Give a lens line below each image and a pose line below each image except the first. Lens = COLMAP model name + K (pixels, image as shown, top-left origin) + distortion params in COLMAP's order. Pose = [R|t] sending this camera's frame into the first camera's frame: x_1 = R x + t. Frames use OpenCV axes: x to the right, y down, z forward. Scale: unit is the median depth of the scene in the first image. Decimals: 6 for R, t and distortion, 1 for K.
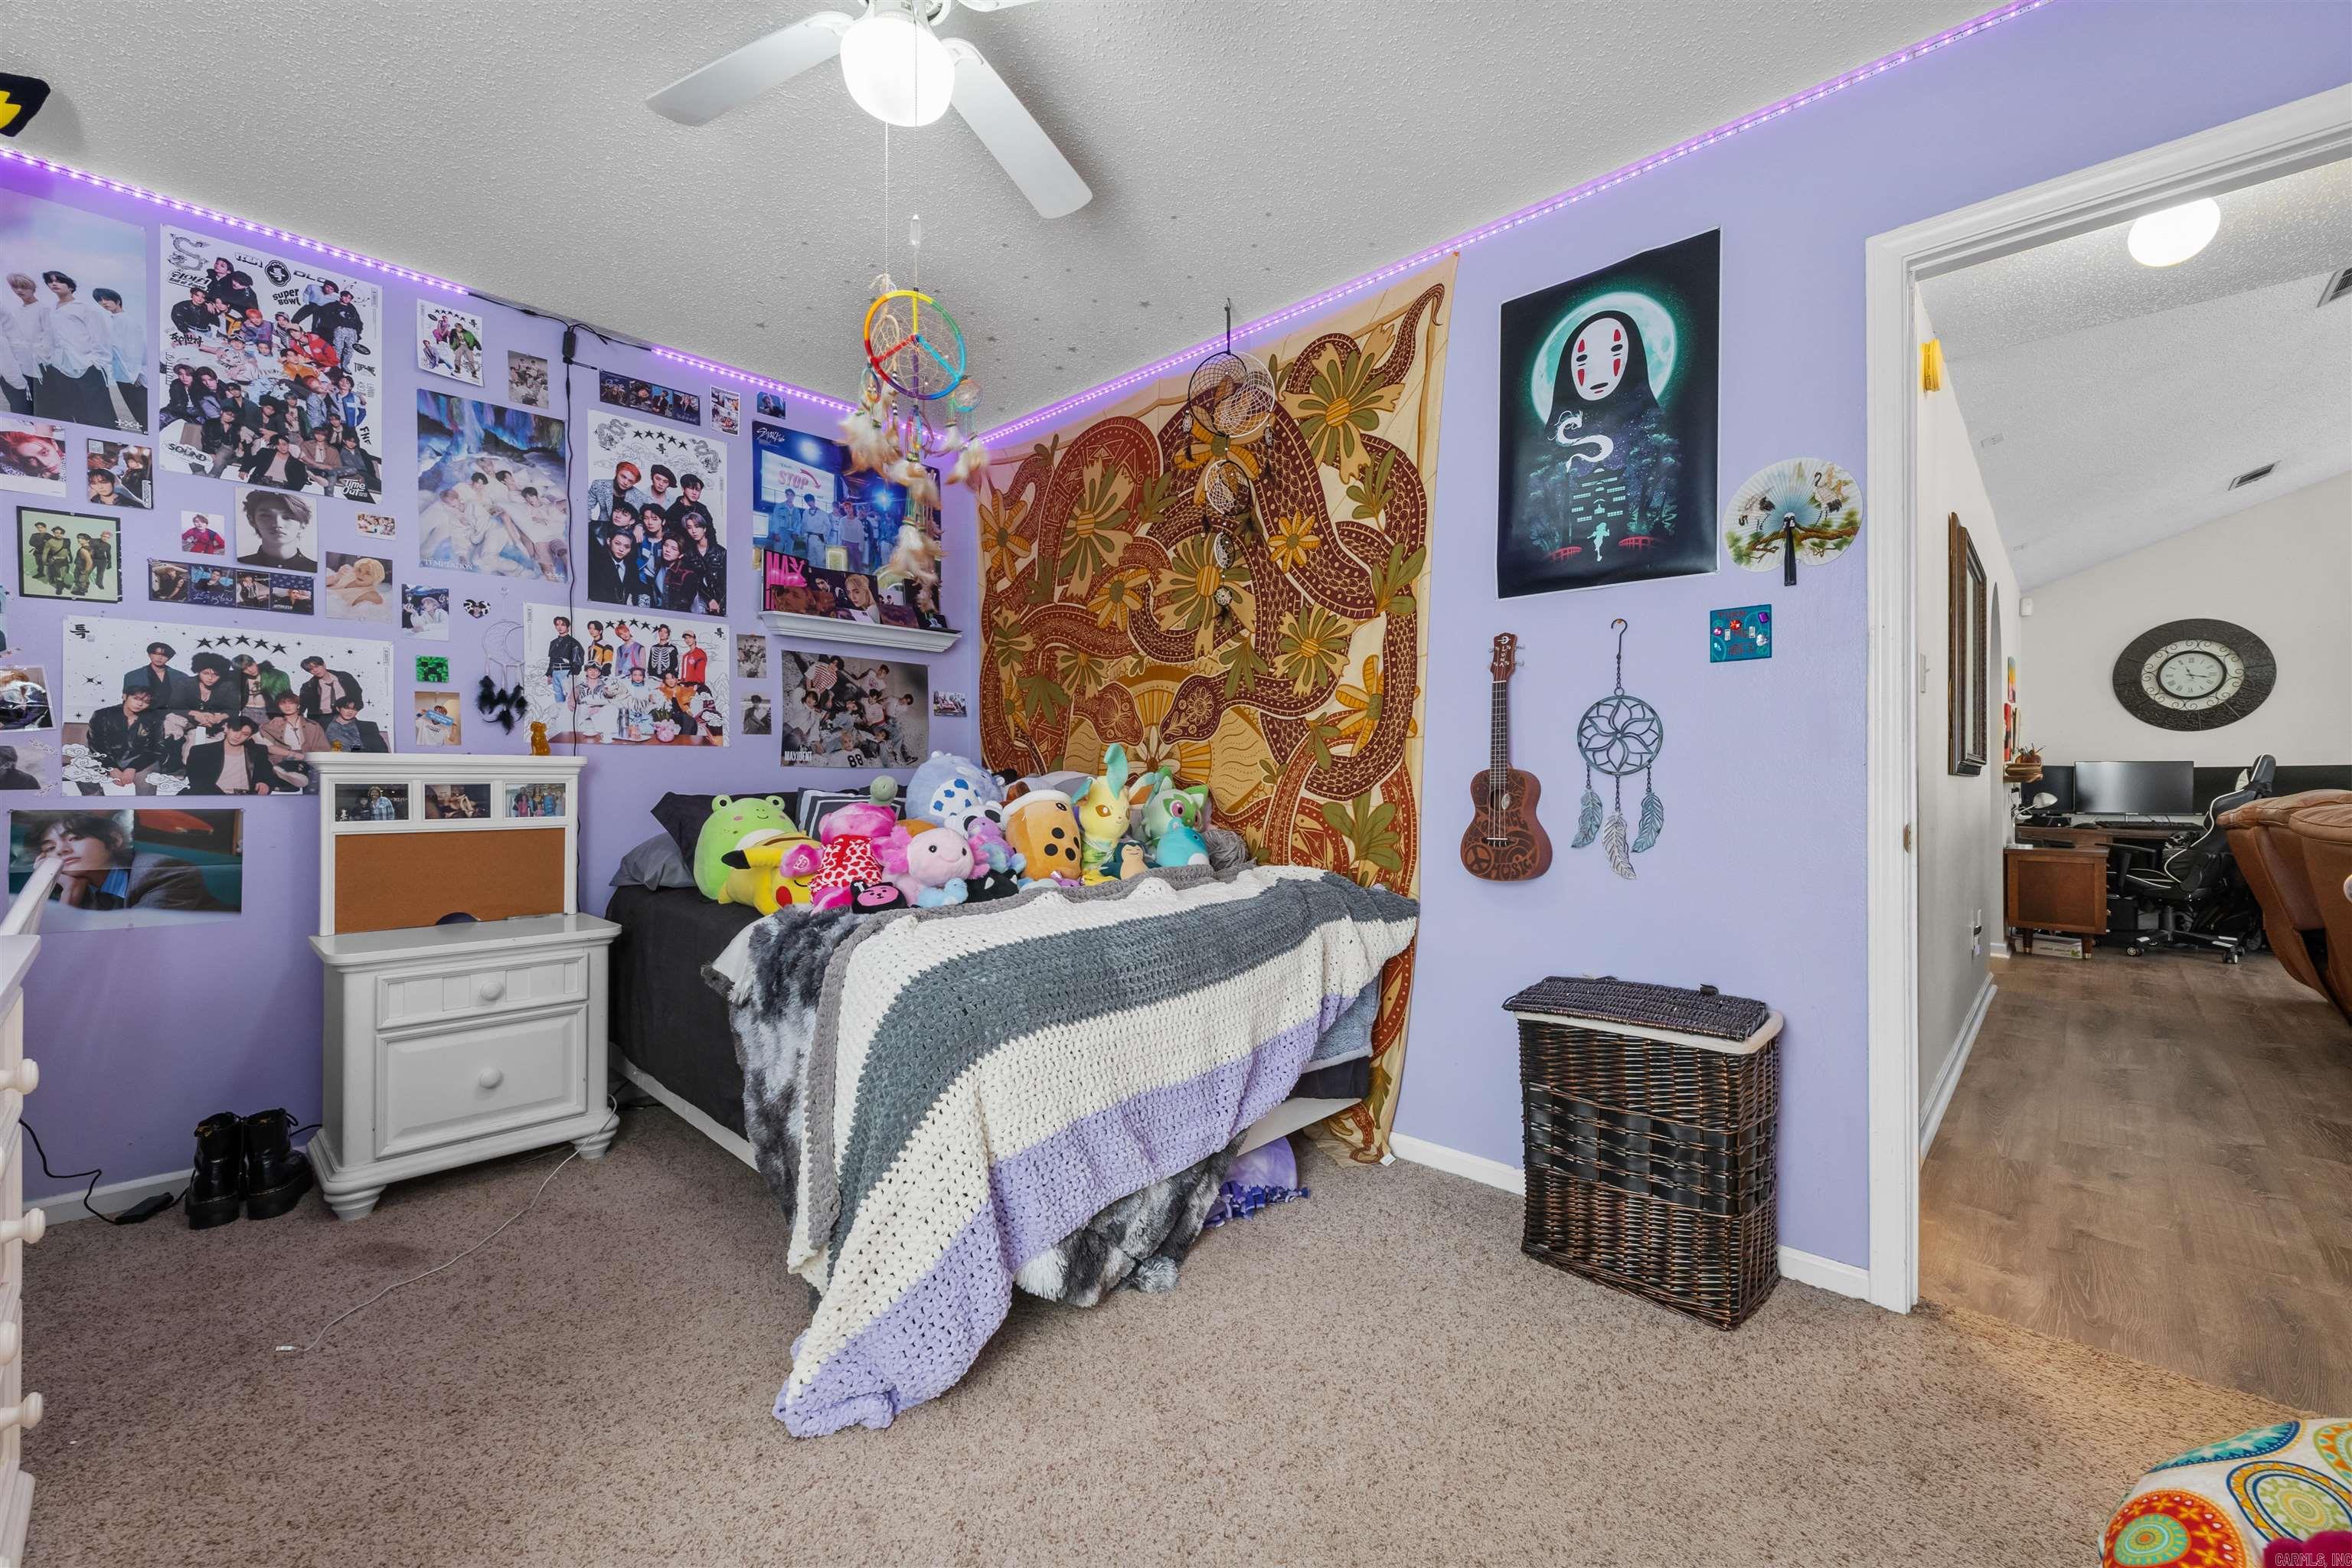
lens RADIAL K [[964.8, 0, 1168.4], [0, 964.8, 782.7], [0, 0, 1]] dist [0.007954, -0.003978]
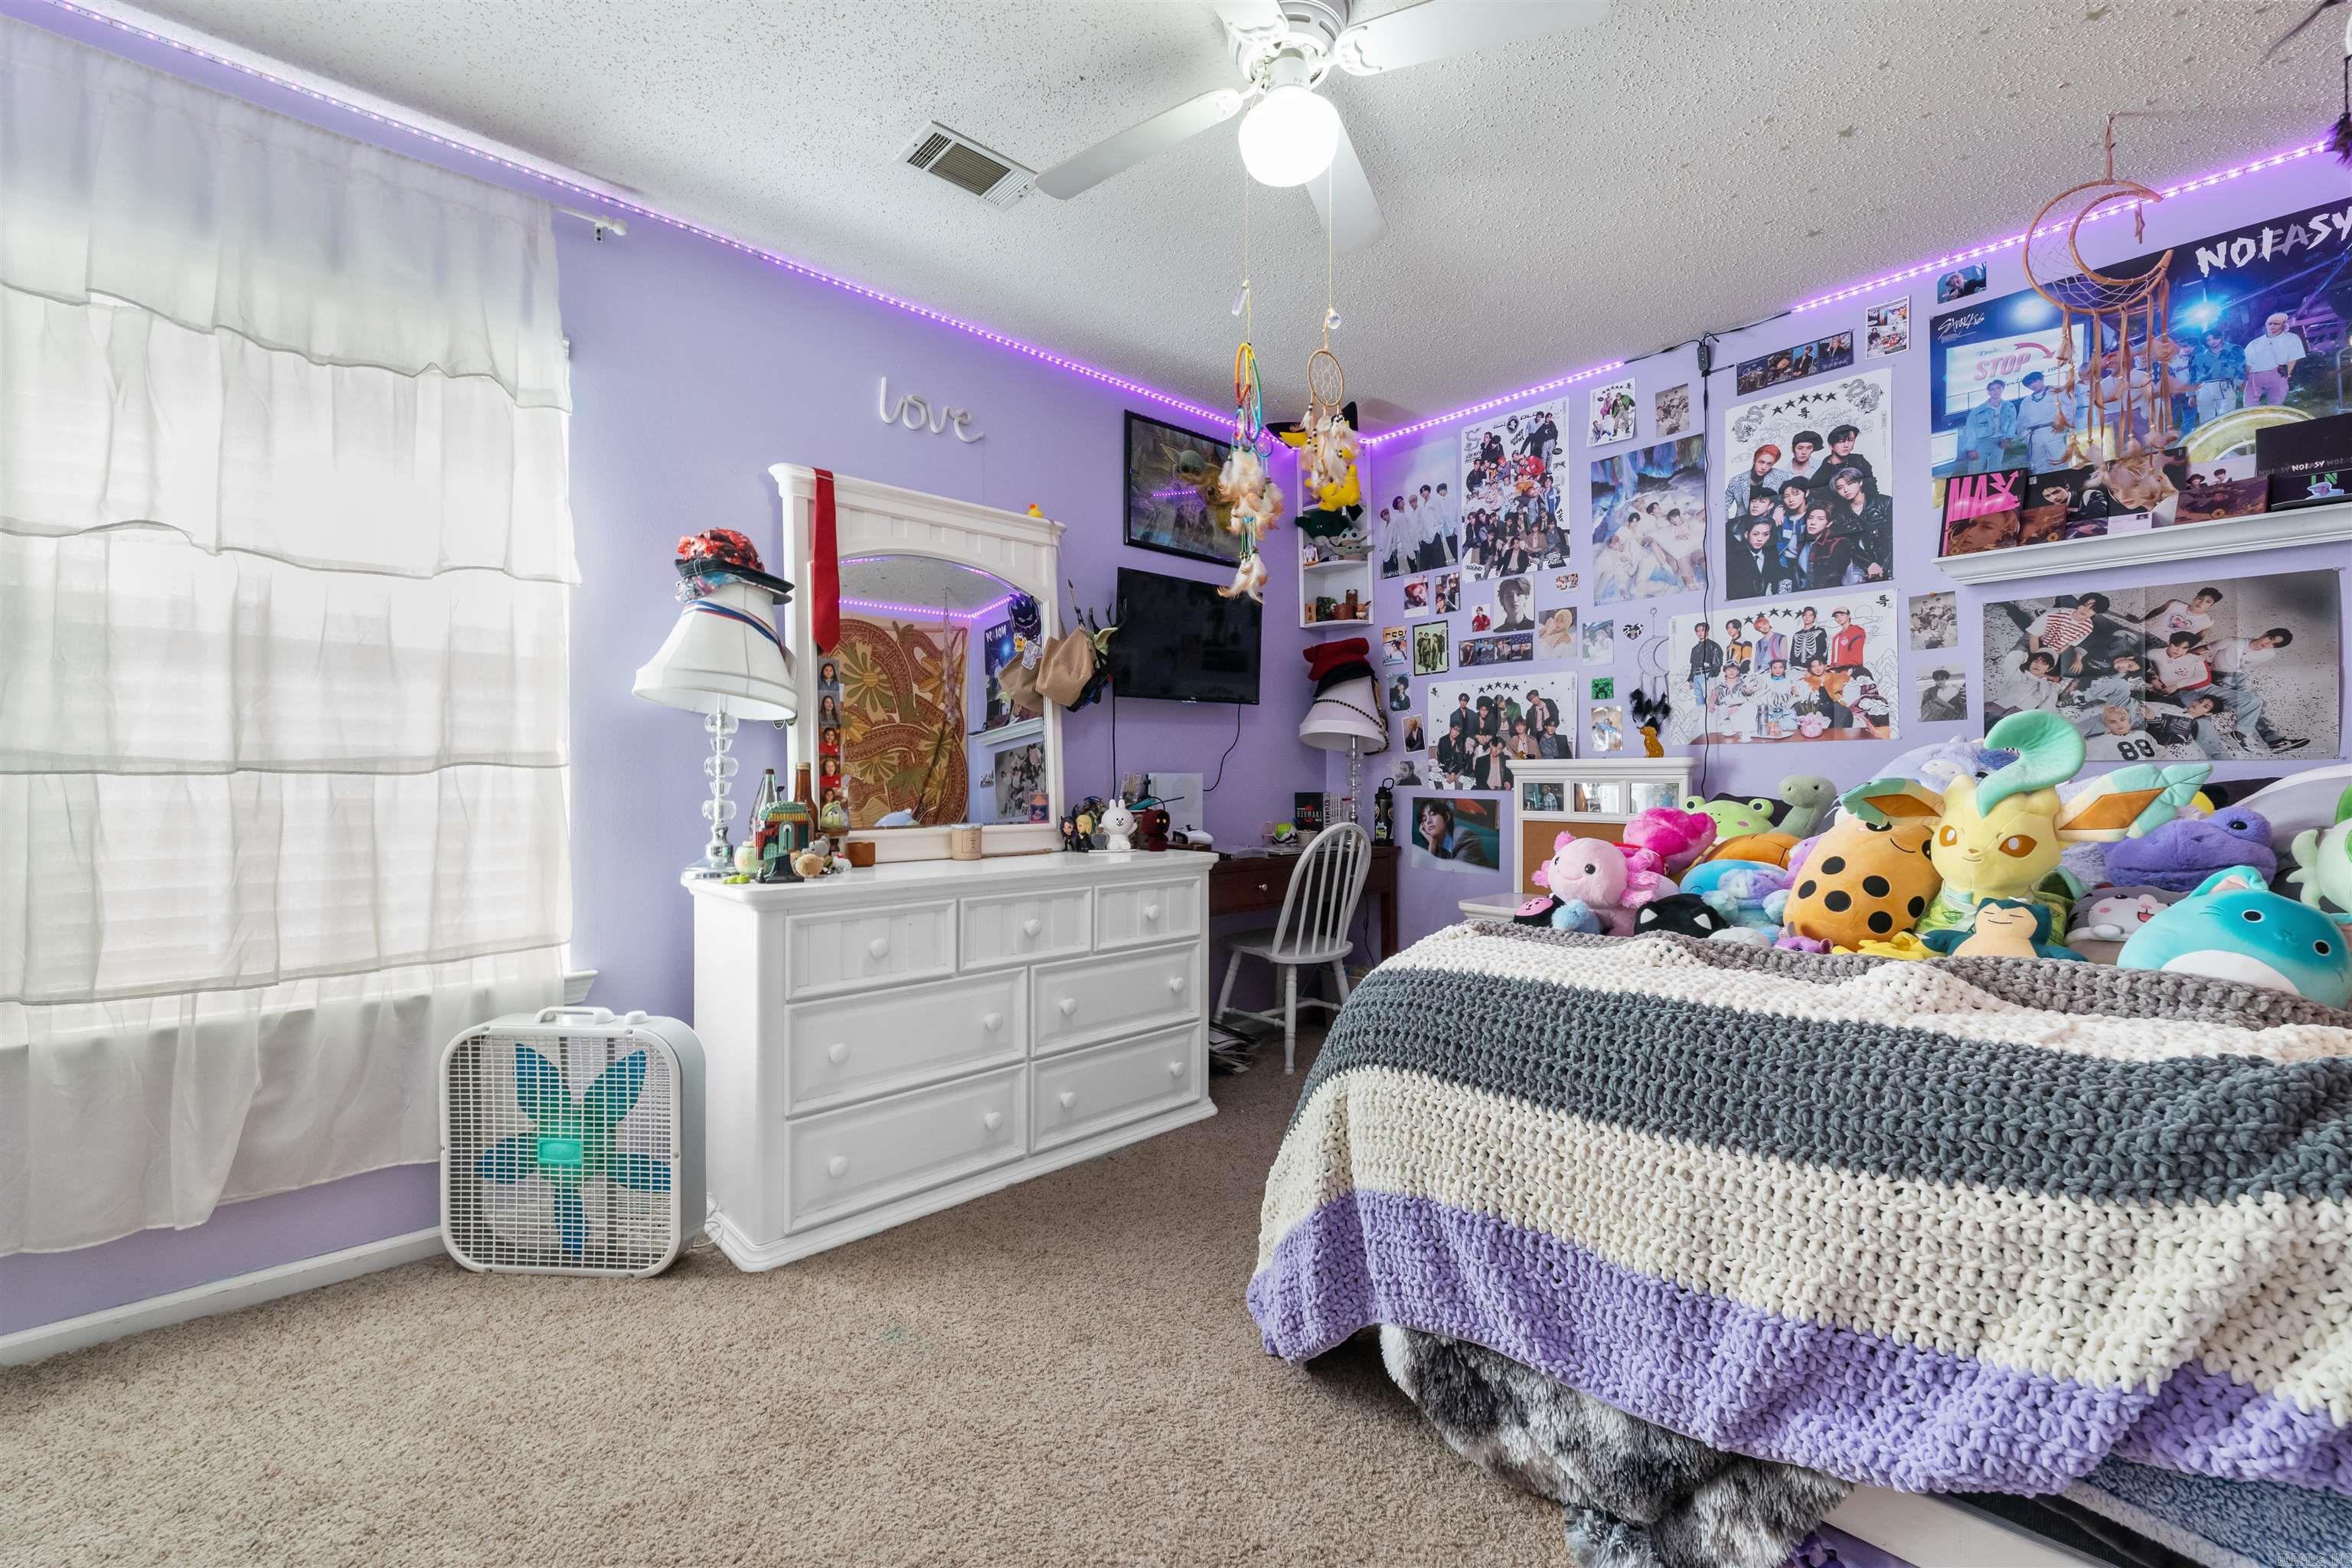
lens RADIAL K [[964.8, 0, 1171.7], [0, 964.8, 773.9], [0, 0, 1]] dist [0.007954, -0.003978]
pose [[-0.081114, -0.005861, -0.996688, 0.468329], [-0.003123, 0.999979, -0.005626, -0.001877], [0.996700, 0.002656, -0.081130, 0.538298]]
